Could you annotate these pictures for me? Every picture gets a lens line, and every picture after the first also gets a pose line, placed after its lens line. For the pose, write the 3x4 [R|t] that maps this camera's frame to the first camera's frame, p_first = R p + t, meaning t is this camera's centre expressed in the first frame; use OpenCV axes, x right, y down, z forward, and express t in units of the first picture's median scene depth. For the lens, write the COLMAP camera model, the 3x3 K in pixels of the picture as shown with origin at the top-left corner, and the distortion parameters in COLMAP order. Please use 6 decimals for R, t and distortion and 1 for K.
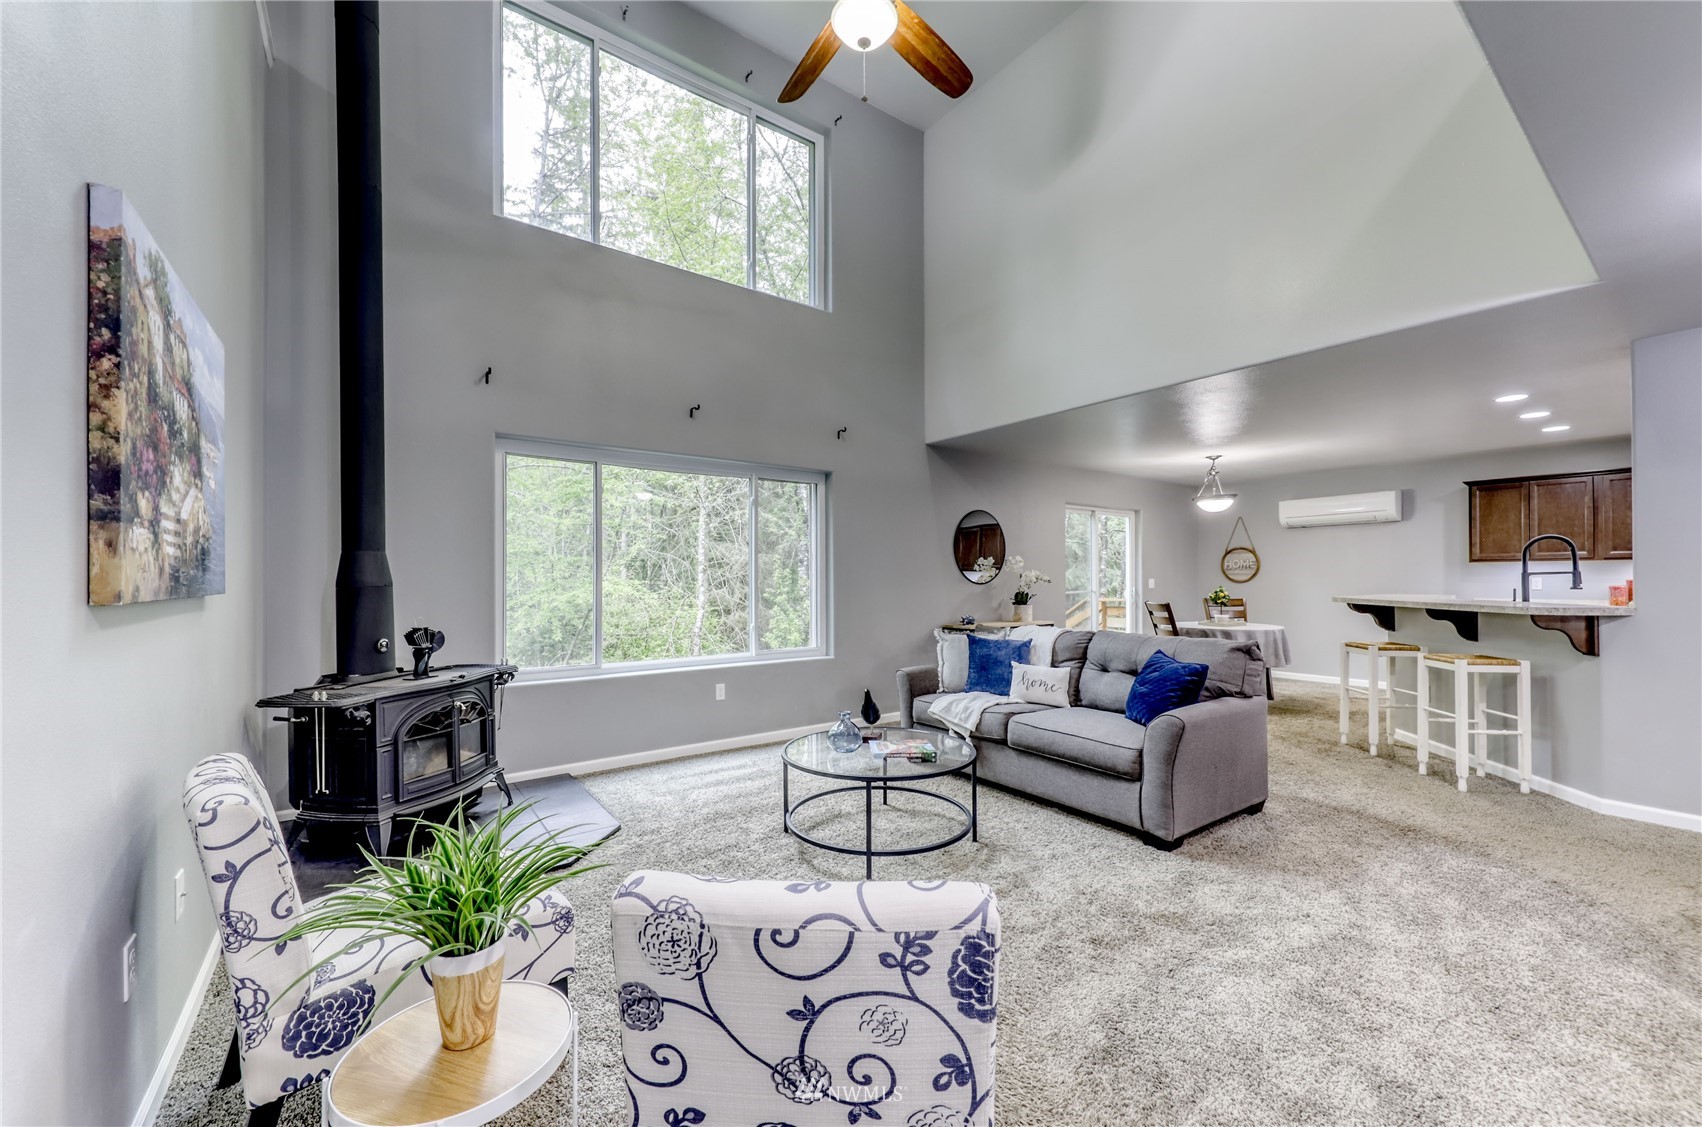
lens RADIAL K [[658.4, 0, 851.0], [0, 658.4, 563.5], [0, 0, 1]] dist [0.000359, 0.000038]
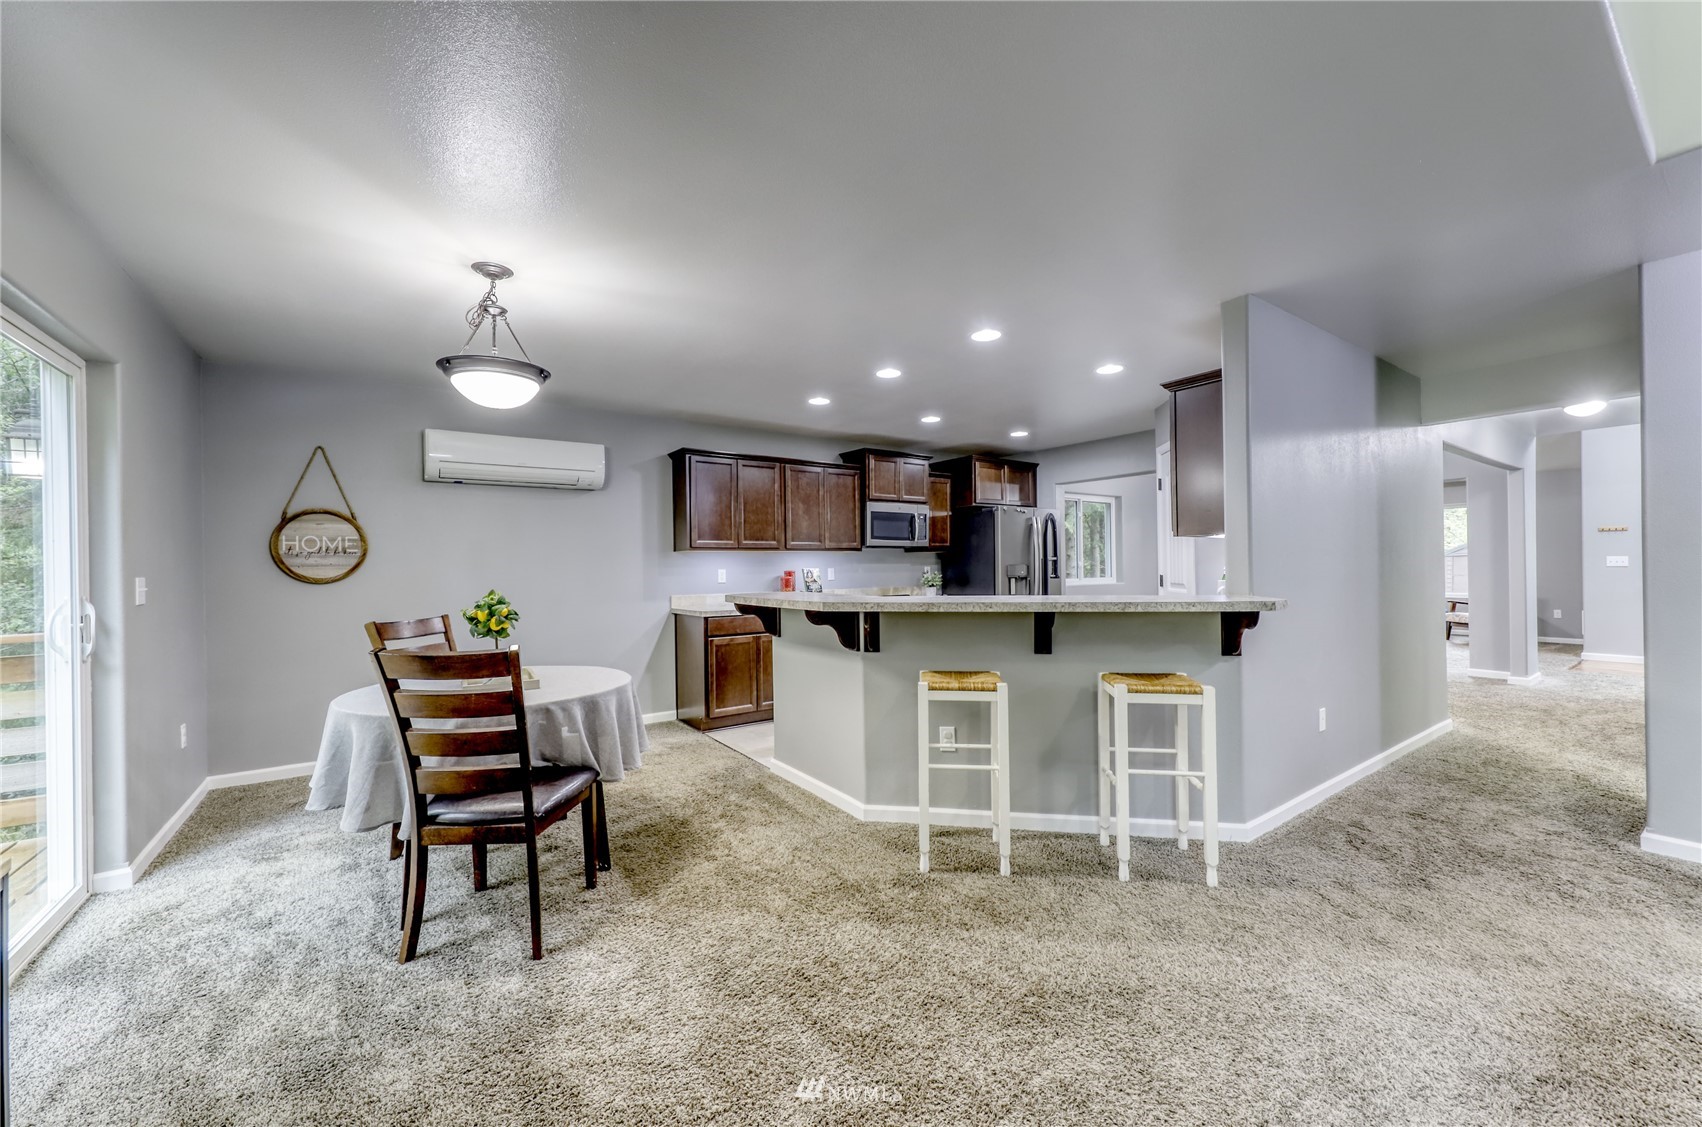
lens RADIAL K [[658.4, 0, 851.0], [0, 658.4, 563.5], [0, 0, 1]] dist [0.000359, 0.000038]
pose [[0.034095, 0.015289, 0.999302, 0.212500], [-0.009460, 0.999843, -0.014974, 0.033935], [-0.999374, -0.008943, 0.034235, 1.069519]]
